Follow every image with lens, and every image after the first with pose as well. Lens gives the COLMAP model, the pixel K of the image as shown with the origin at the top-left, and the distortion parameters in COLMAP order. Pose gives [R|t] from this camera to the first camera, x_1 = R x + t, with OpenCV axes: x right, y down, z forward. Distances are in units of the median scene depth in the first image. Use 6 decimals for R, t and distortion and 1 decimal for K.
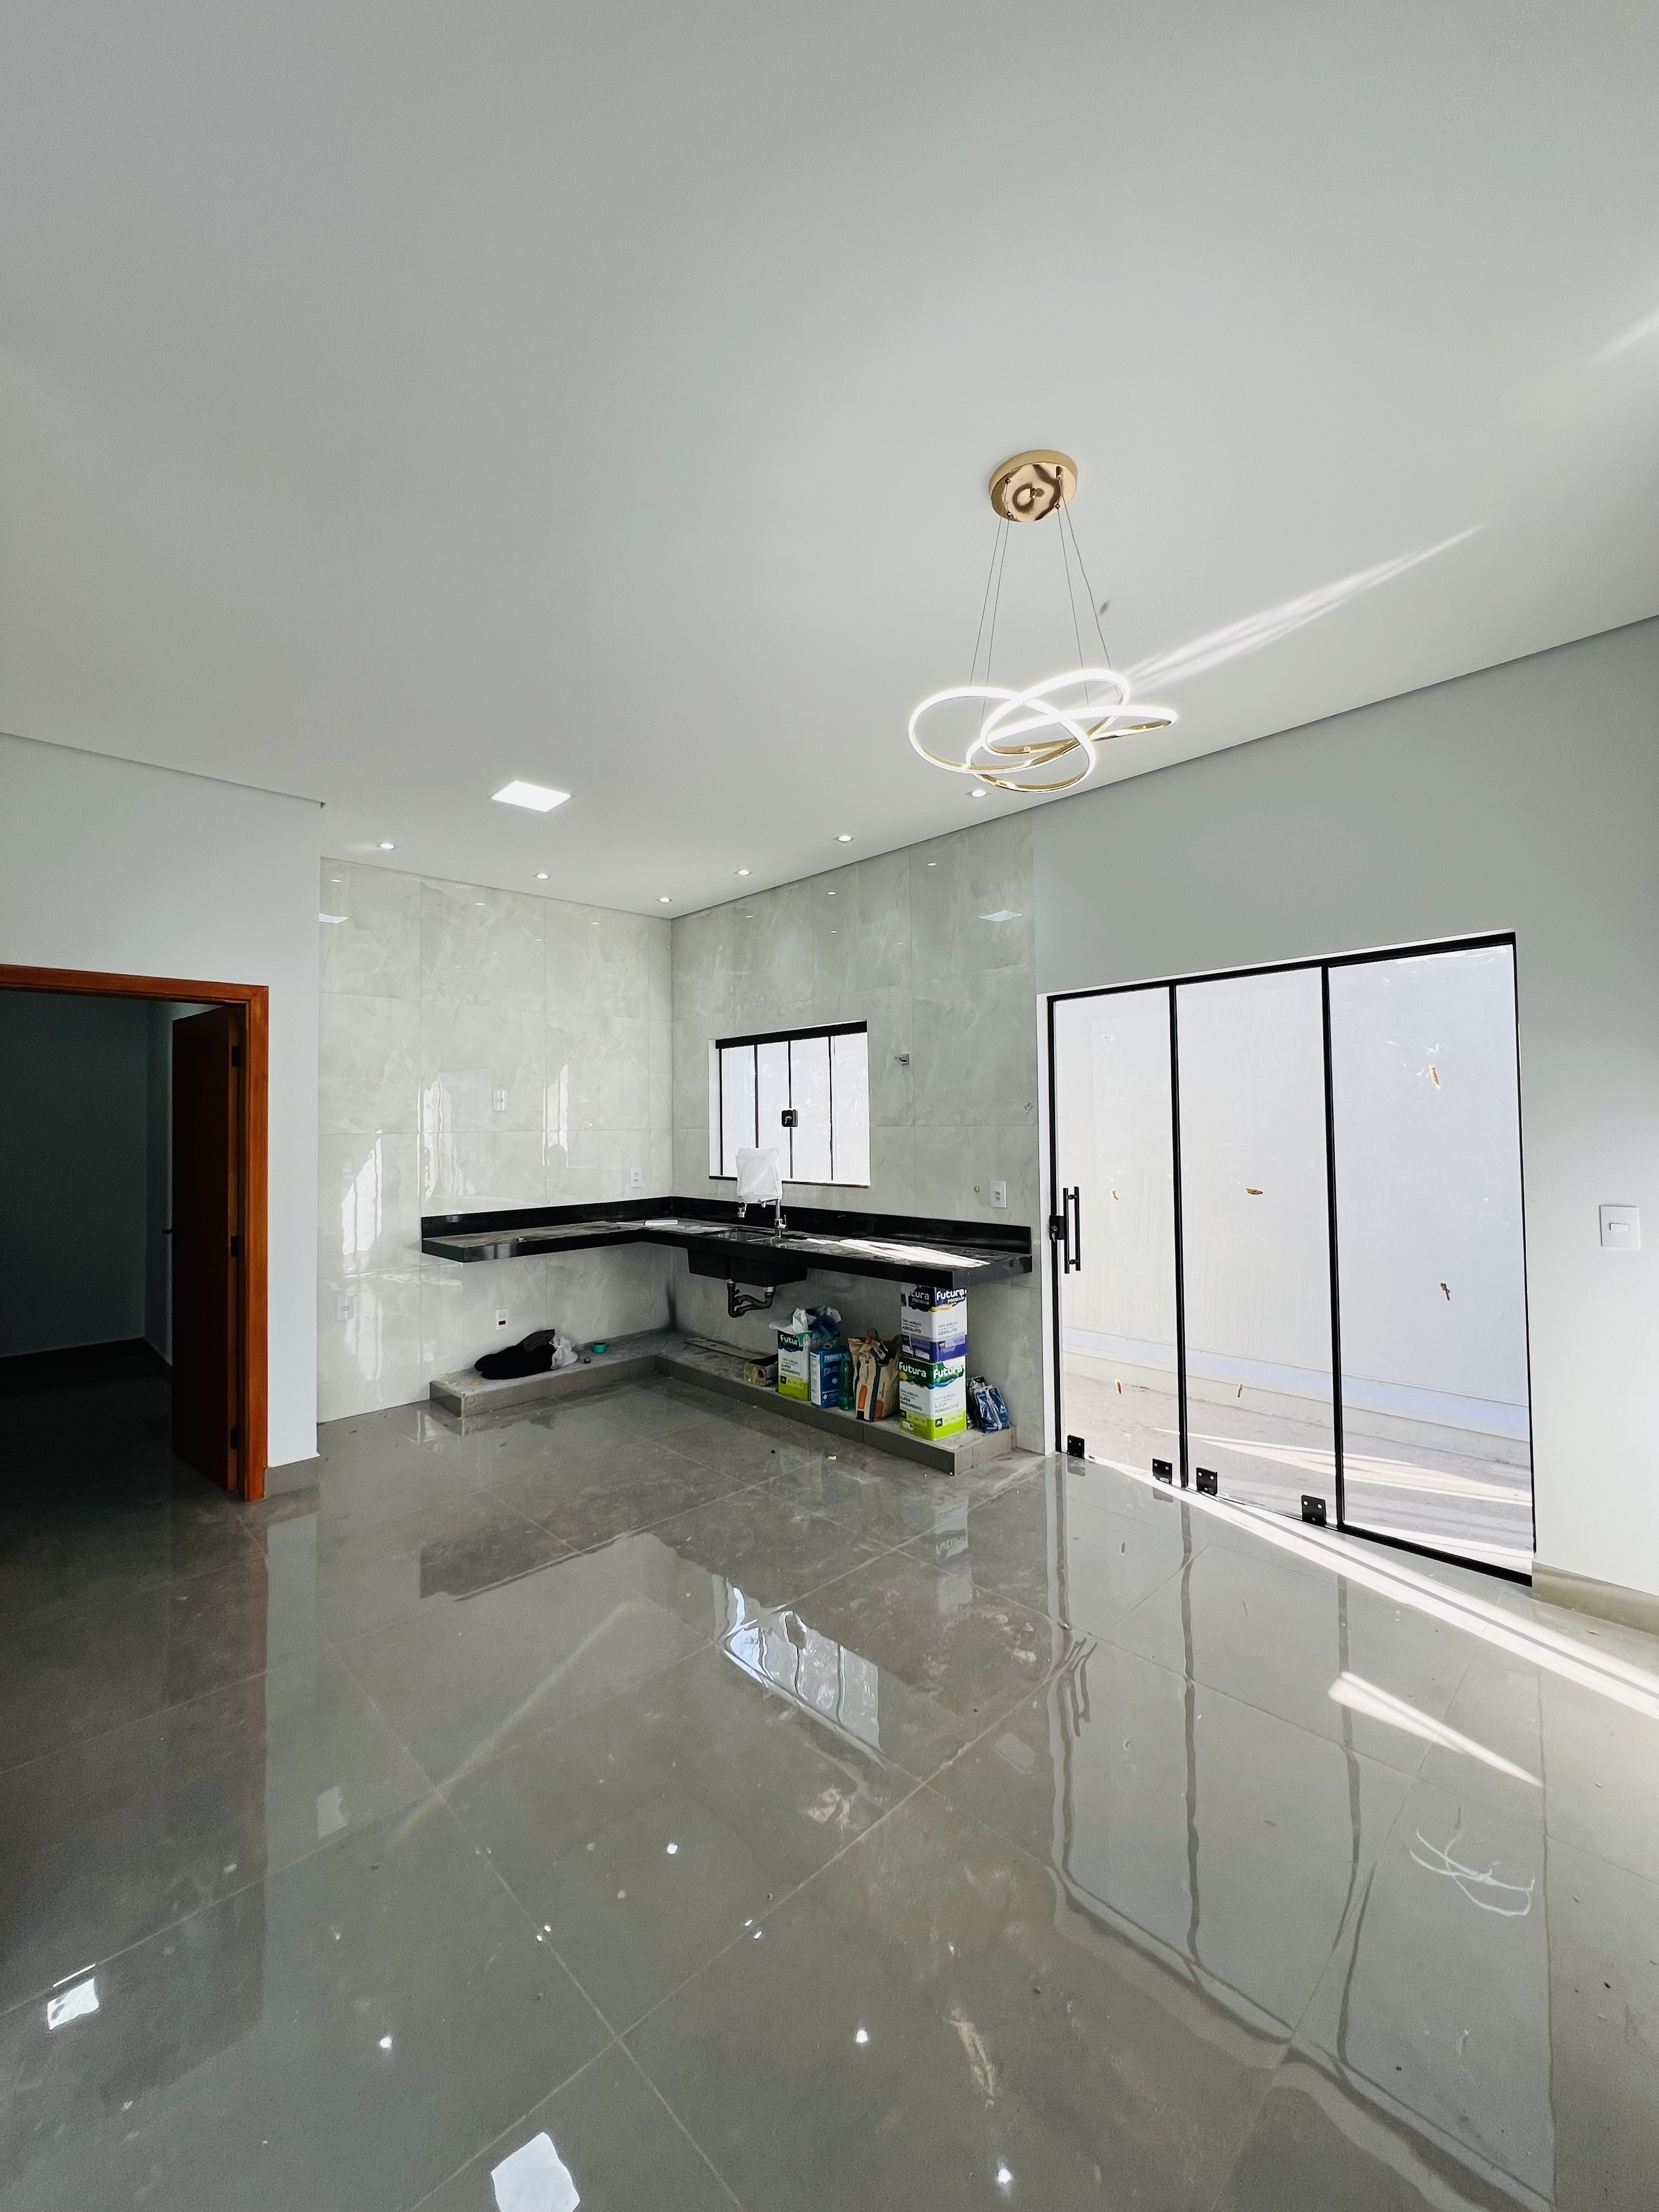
lens RADIAL K [[884.7, 0, 837.8], [0, 884.7, 1109.5], [0, 0, 1]] dist [-0.002192, 0.000190]
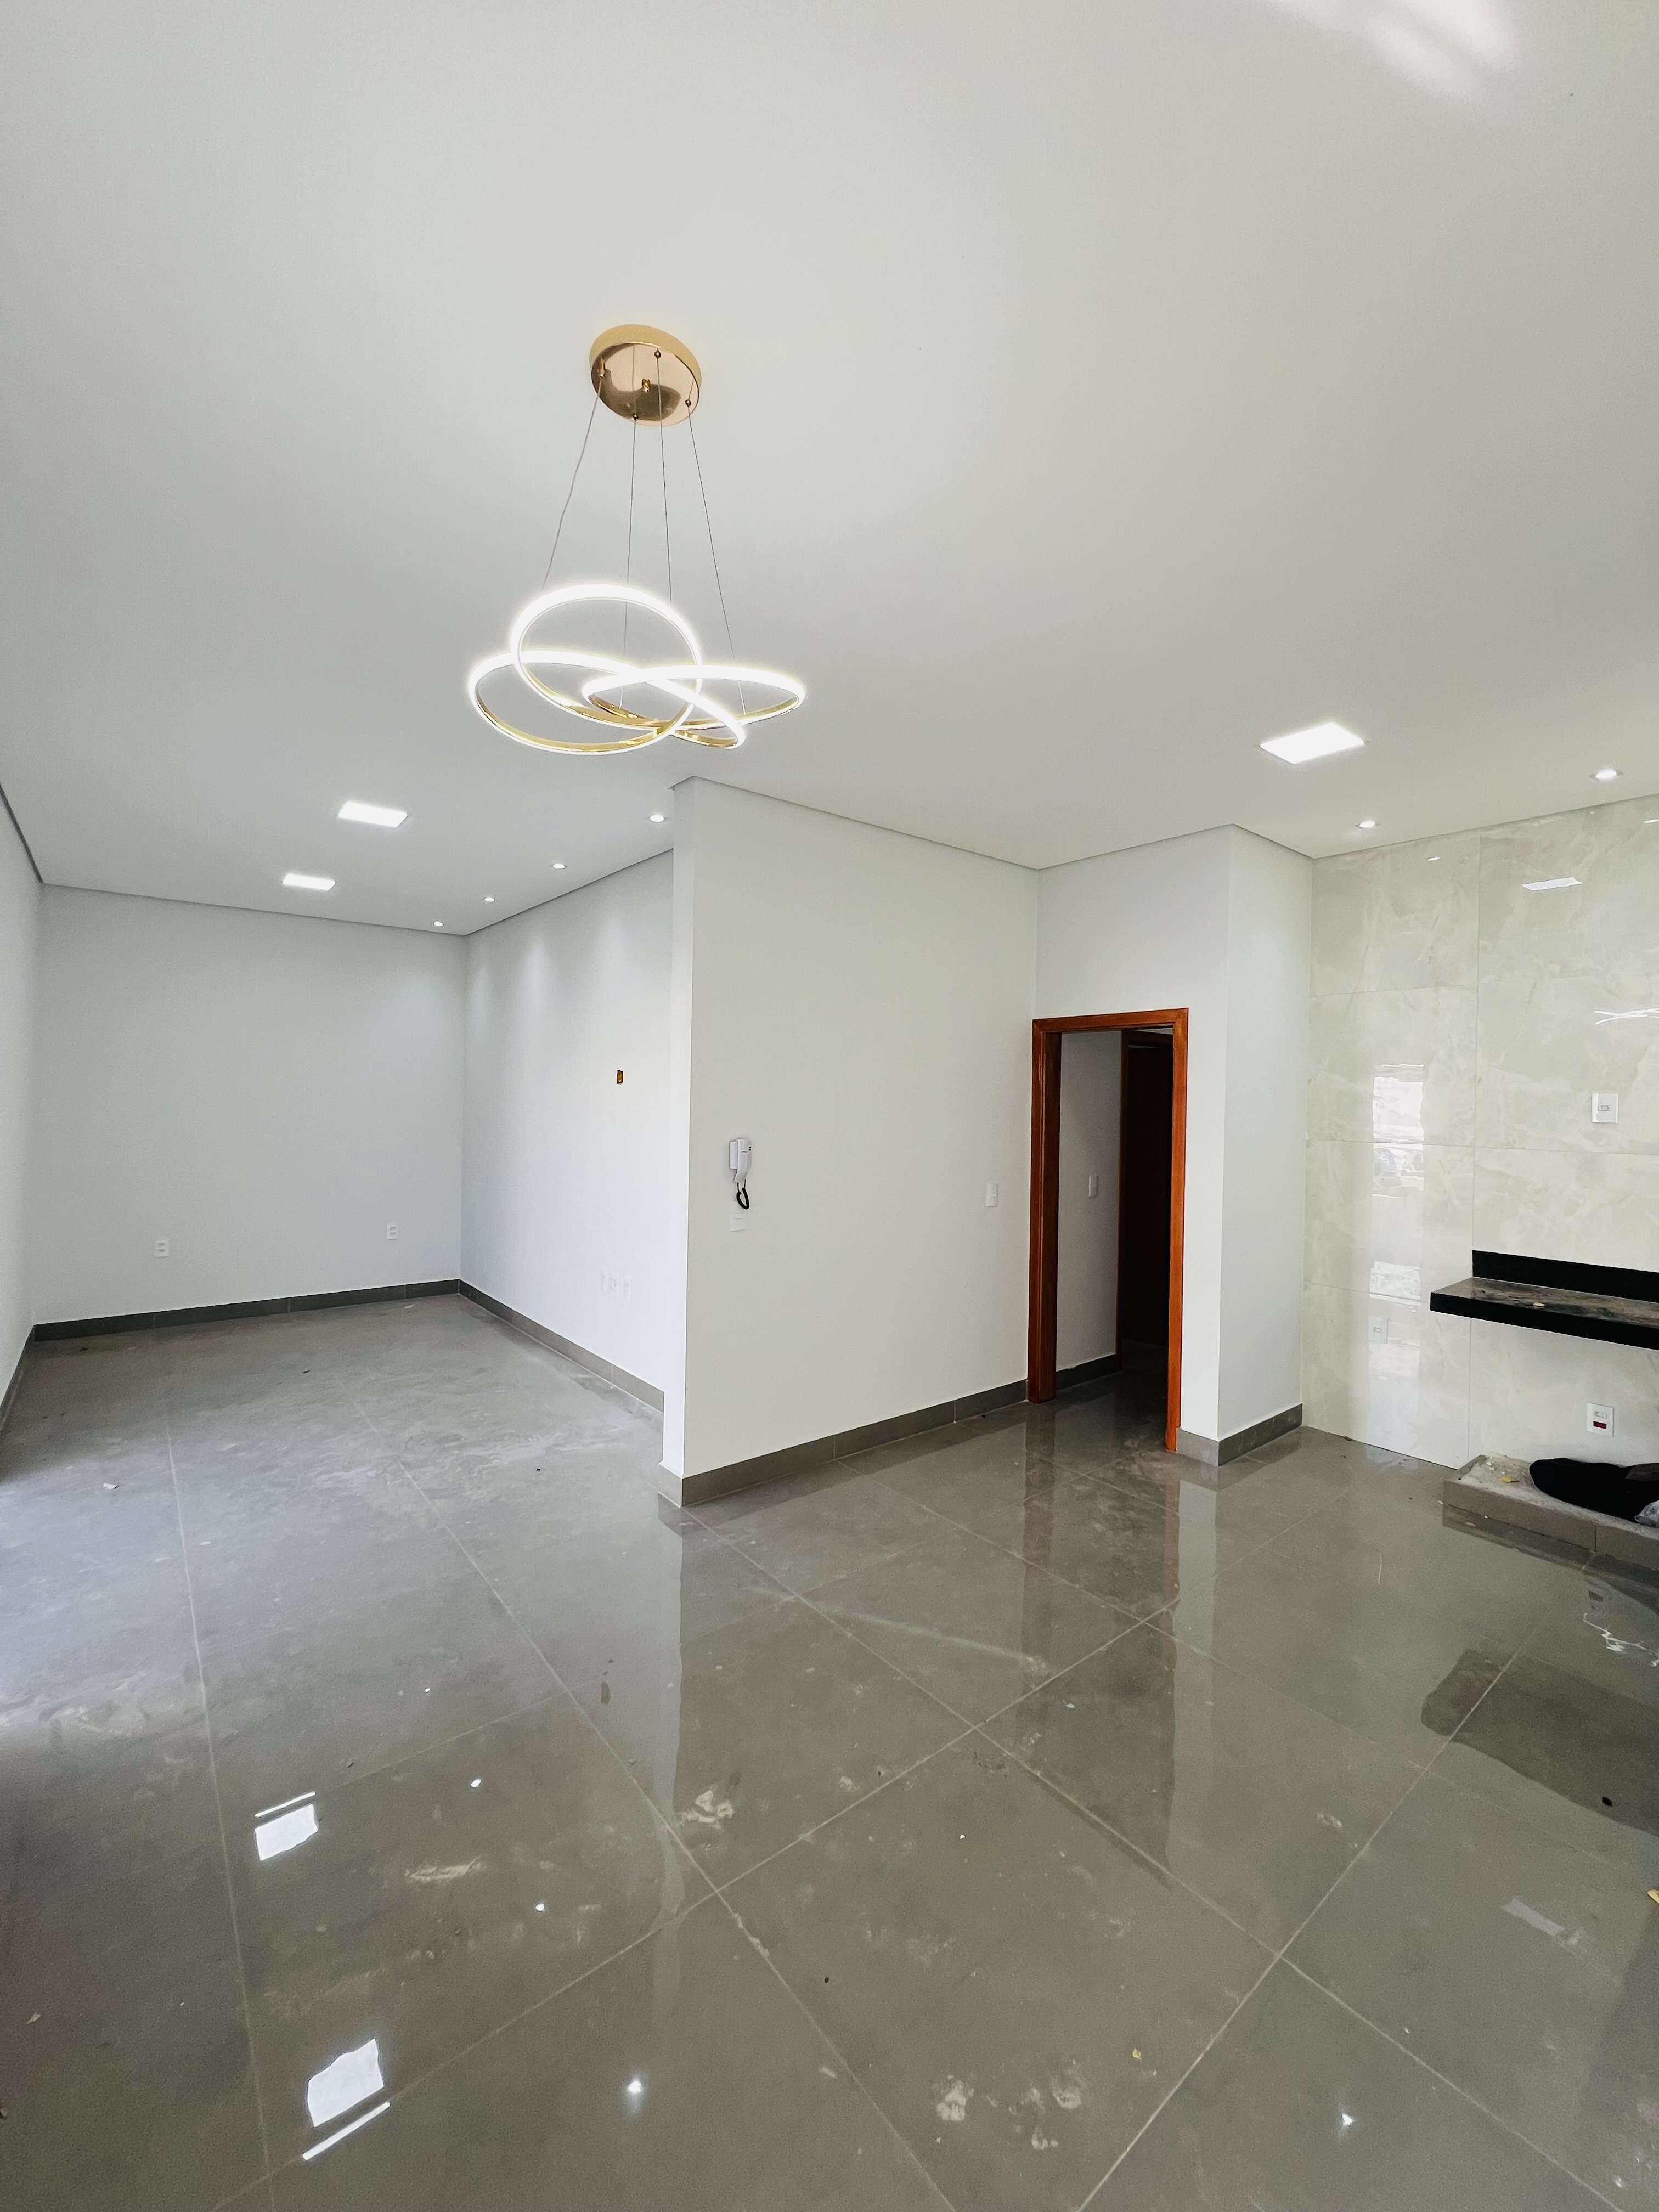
lens RADIAL K [[884.7, 0, 829.0], [0, 884.7, 1103.4], [0, 0, 1]] dist [-0.002192, 0.000190]
pose [[-0.103375, 0.016293, -0.994509, 0.418853], [-0.001181, 0.999863, 0.016503, -0.027531], [0.994642, 0.002881, -0.103342, 0.517238]]
